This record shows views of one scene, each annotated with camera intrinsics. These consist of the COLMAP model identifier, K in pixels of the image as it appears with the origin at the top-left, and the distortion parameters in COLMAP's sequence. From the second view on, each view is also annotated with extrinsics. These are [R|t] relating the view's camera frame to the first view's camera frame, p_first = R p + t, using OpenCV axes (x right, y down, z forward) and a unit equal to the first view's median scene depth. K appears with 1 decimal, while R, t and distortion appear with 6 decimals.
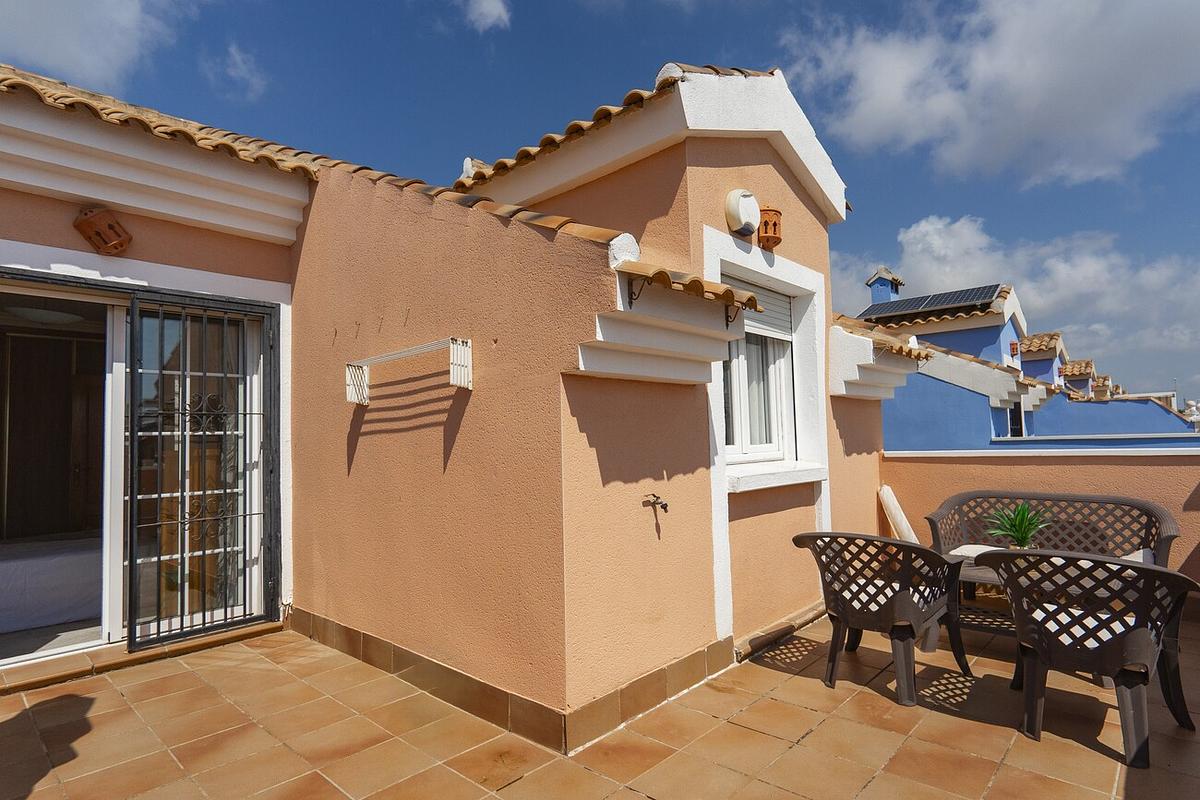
lens RADIAL K [[591.6, 0, 591.0], [0, 591.6, 403.2], [0, 0, 1]] dist [-0.018430, 0.008135]
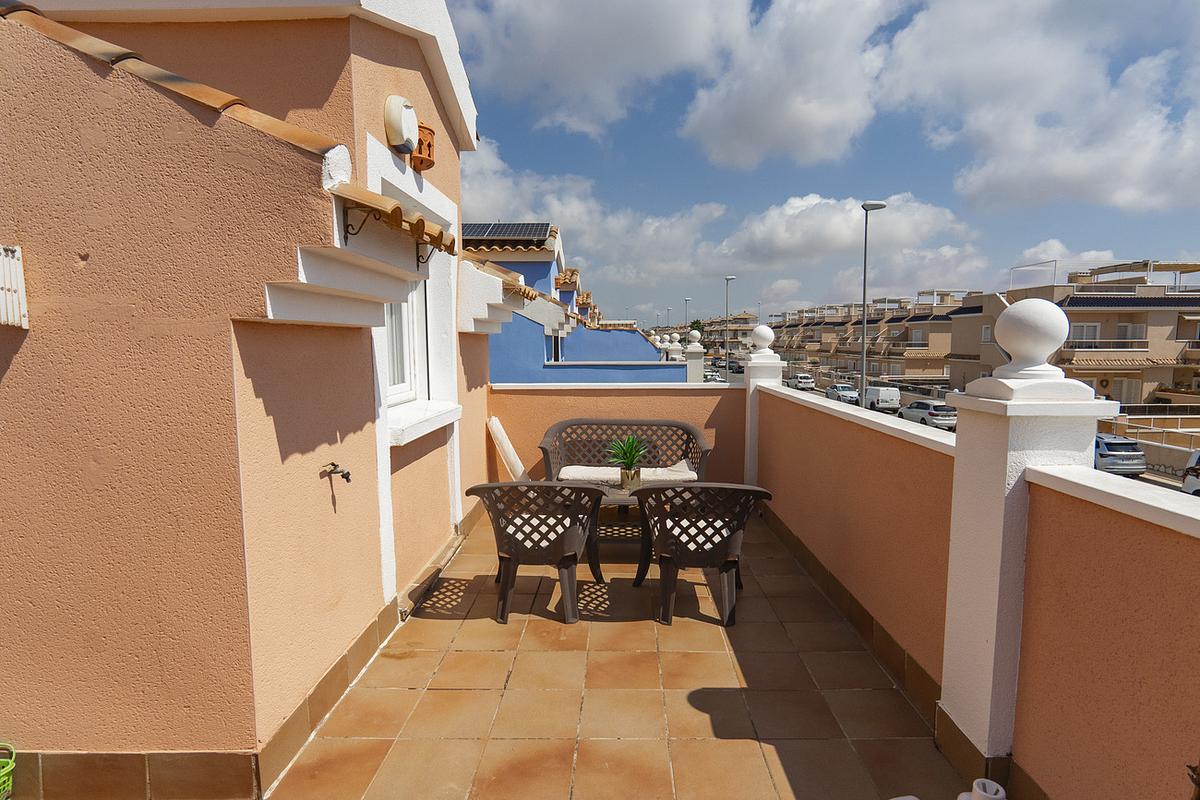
lens RADIAL K [[626.6, 0, 567.5], [0, 626.6, 398.9], [0, 0, 1]] dist [-0.007561, 0.000897]
pose [[0.758765, -0.046442, 0.649707, -0.196448], [-0.044681, 0.991395, 0.123047, -0.054704], [-0.649830, -0.122393, 0.750160, 0.117816]]
